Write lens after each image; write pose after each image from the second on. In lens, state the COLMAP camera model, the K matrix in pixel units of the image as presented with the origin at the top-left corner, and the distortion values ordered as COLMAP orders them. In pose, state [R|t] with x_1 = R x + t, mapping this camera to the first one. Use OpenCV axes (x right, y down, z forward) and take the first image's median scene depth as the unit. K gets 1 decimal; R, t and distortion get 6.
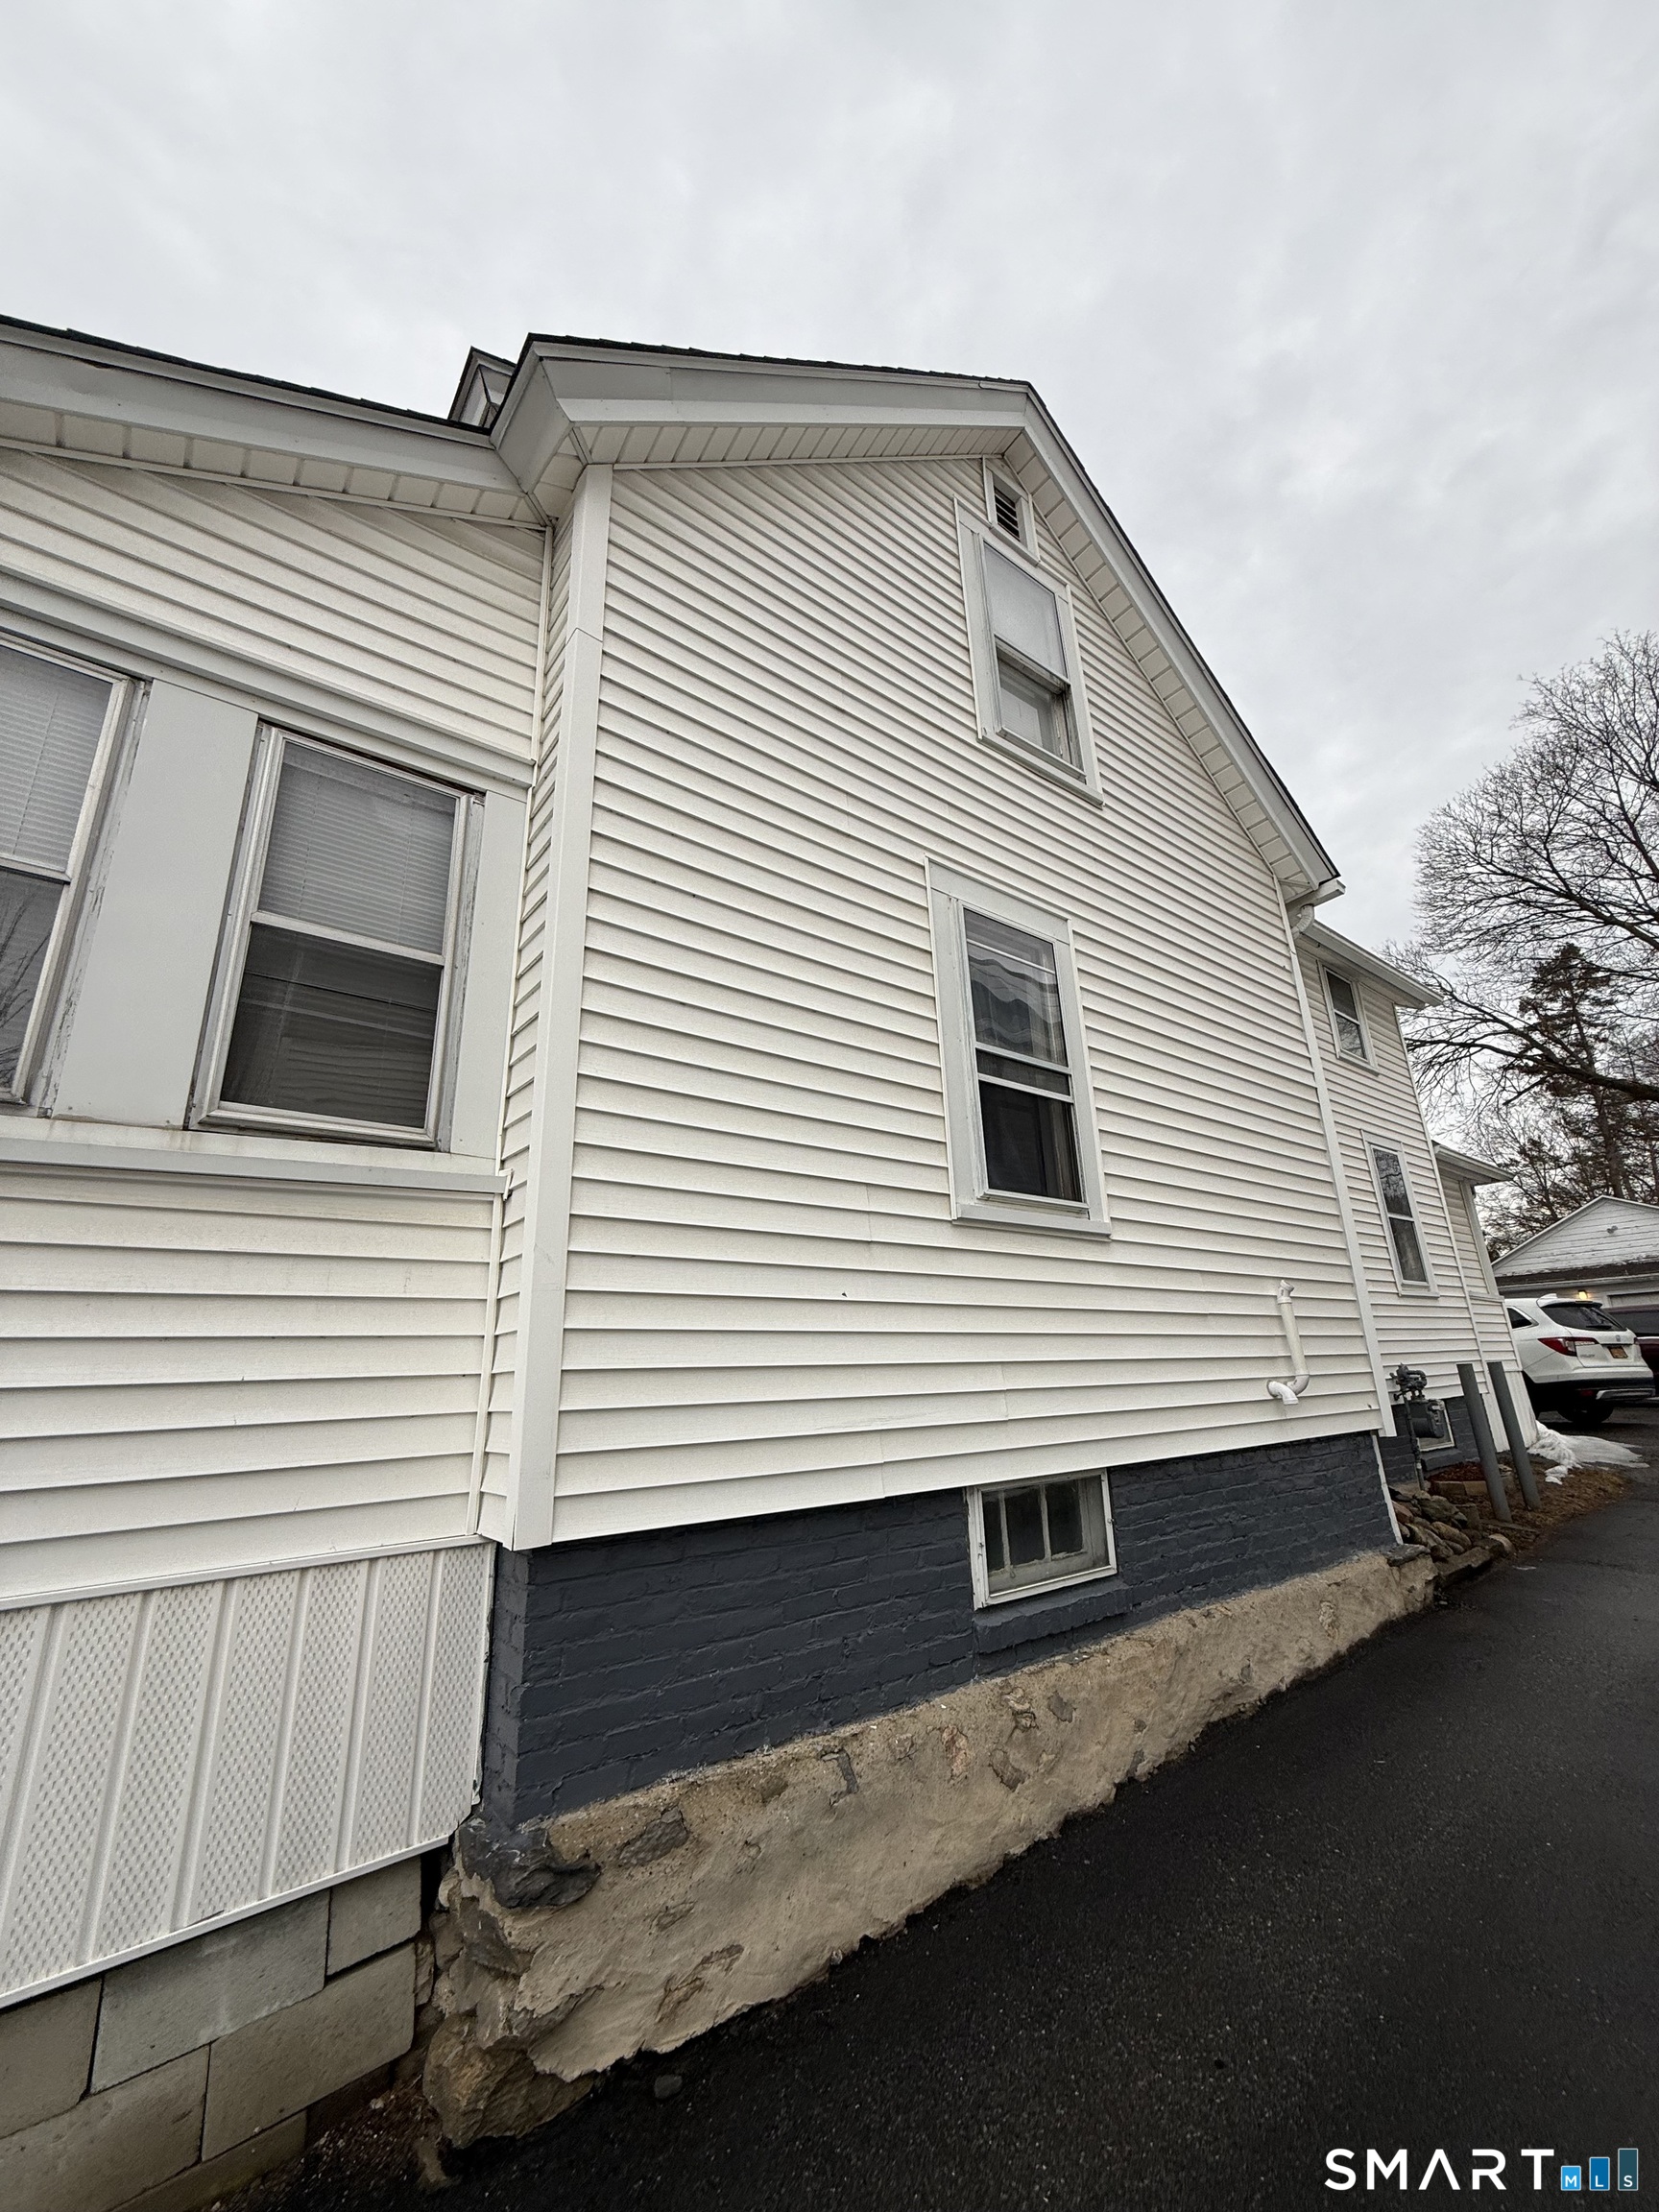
lens RADIAL K [[876.9, 0, 824.1], [0, 876.9, 1103.3], [0, 0, 1]] dist [0.000689, 0.000059]
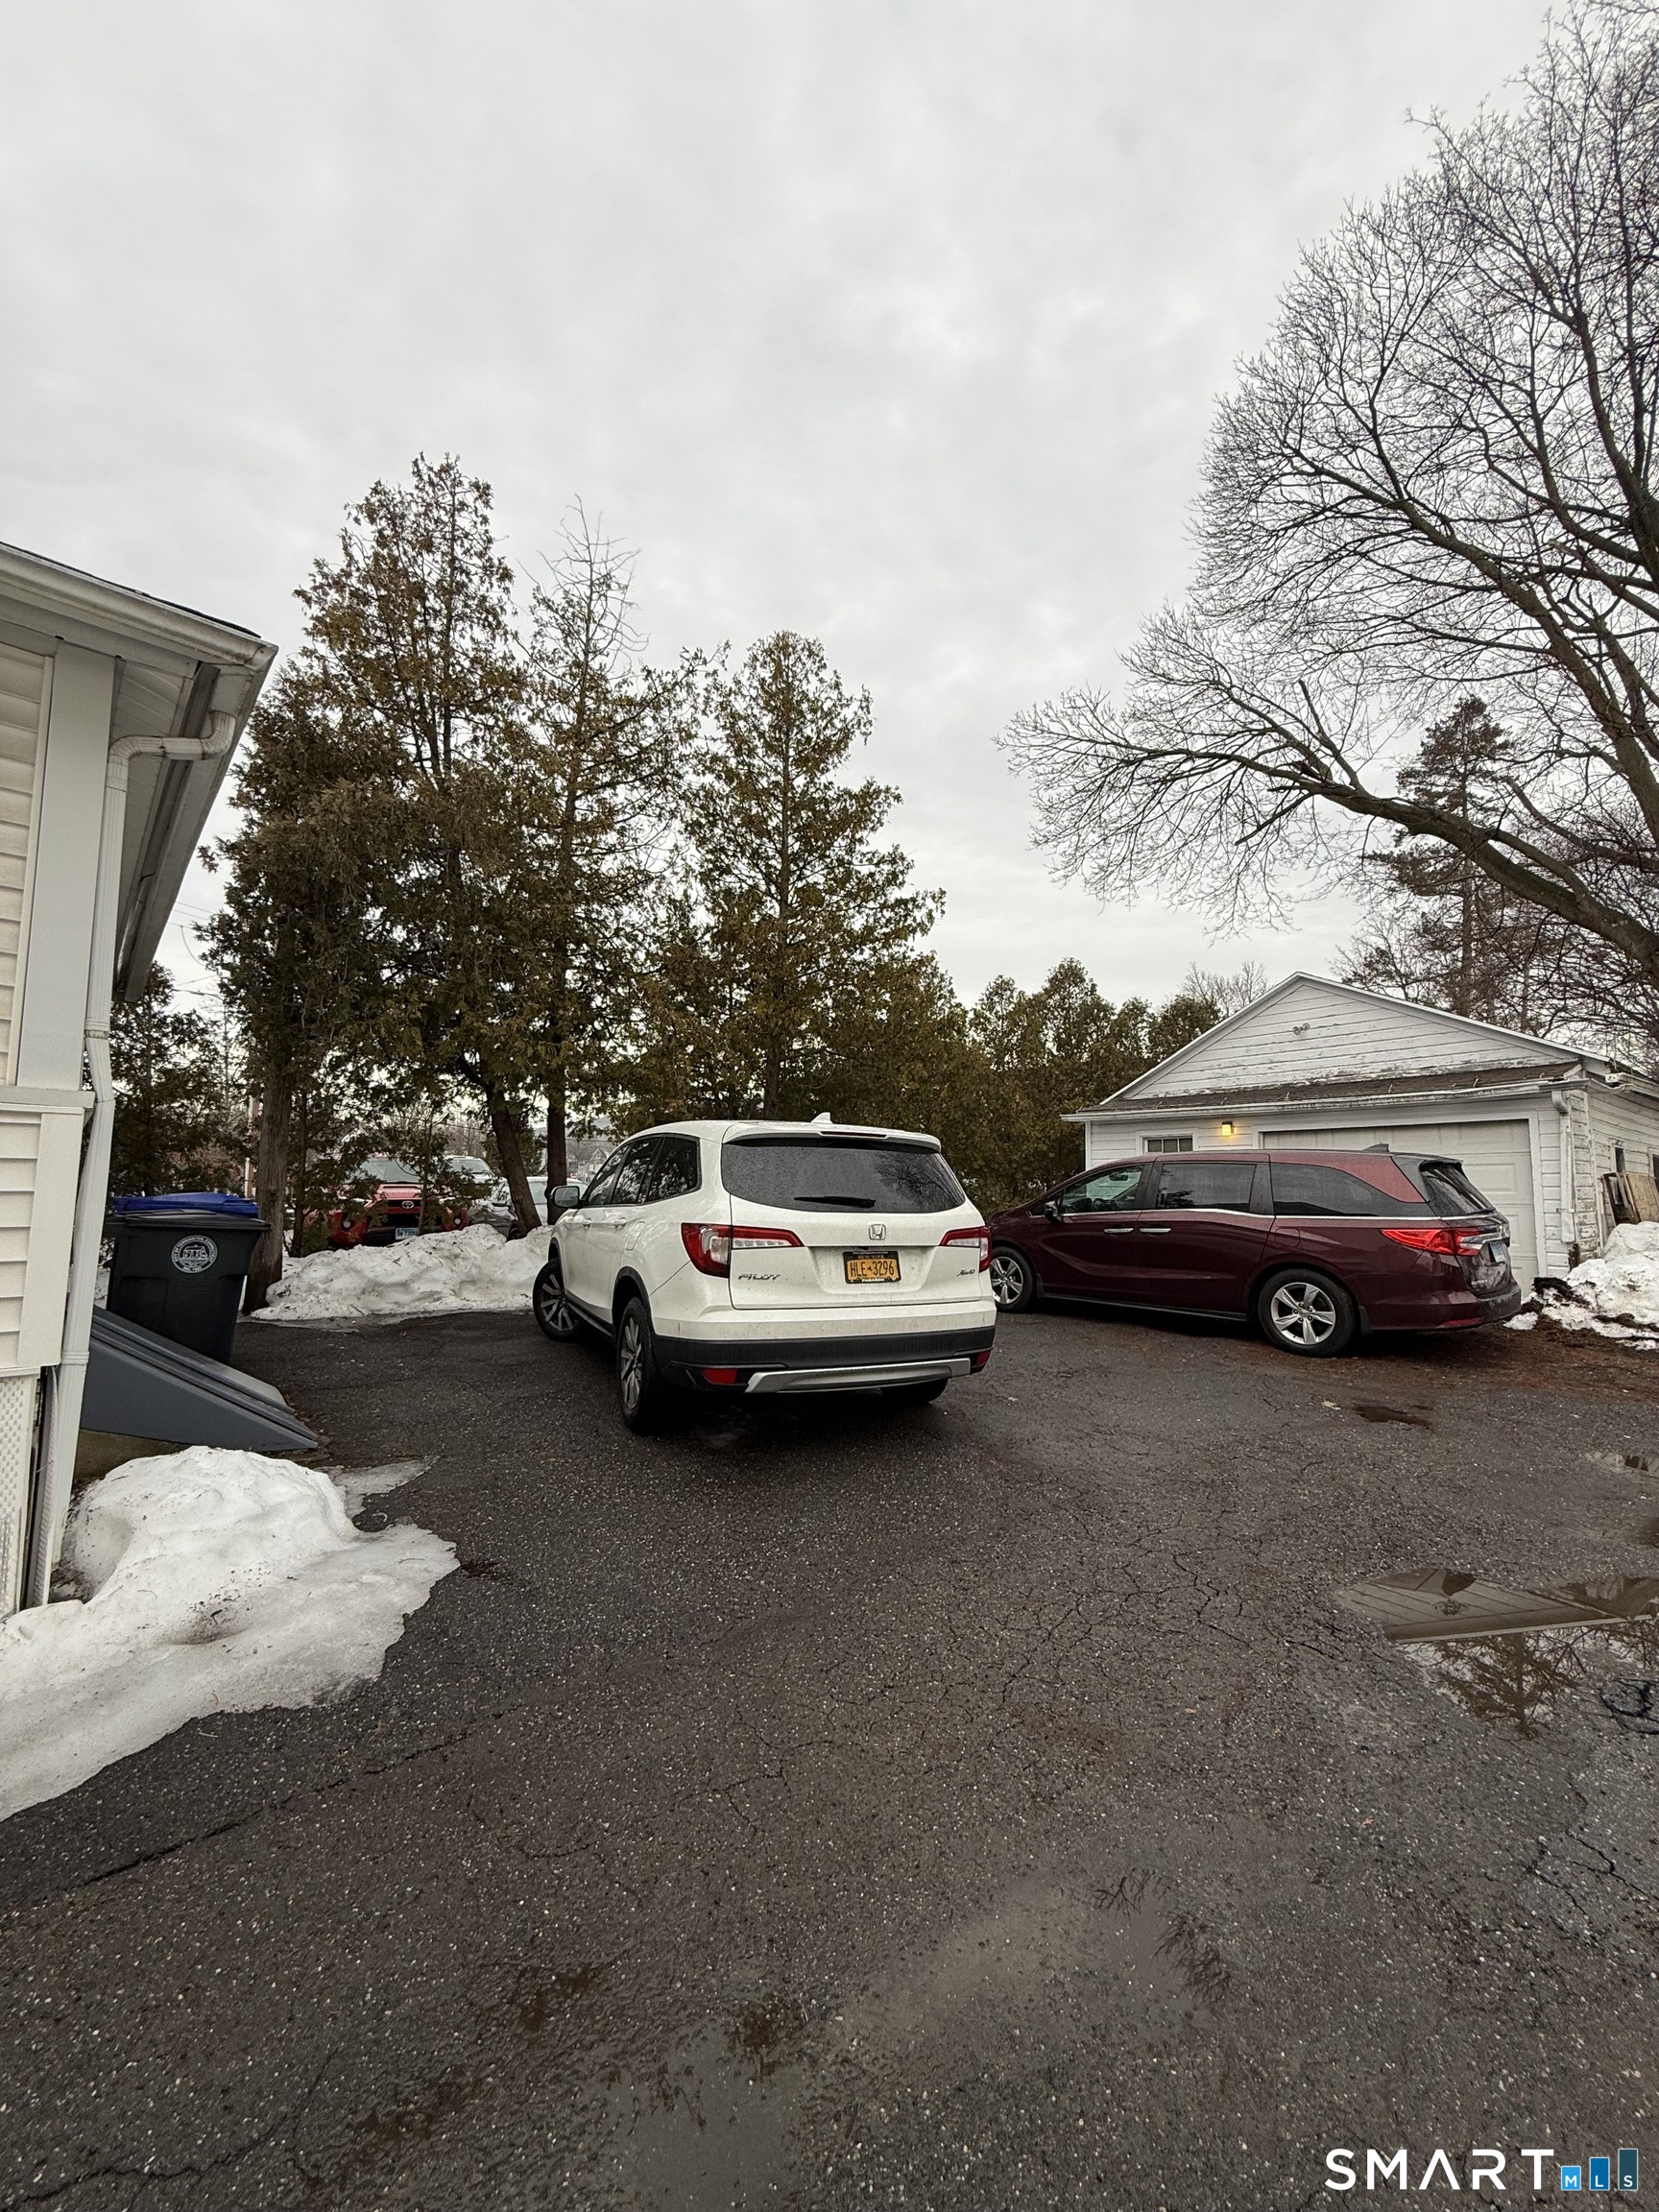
lens RADIAL K [[876.9, 0, 832.6], [0, 876.9, 1110.8], [0, 0, 1]] dist [0.000689, 0.000059]
pose [[0.997149, 0.044813, 0.060706, 0.543341], [-0.057013, 0.974475, 0.217134, 0.085803], [-0.049426, -0.219977, 0.974252, 0.407093]]
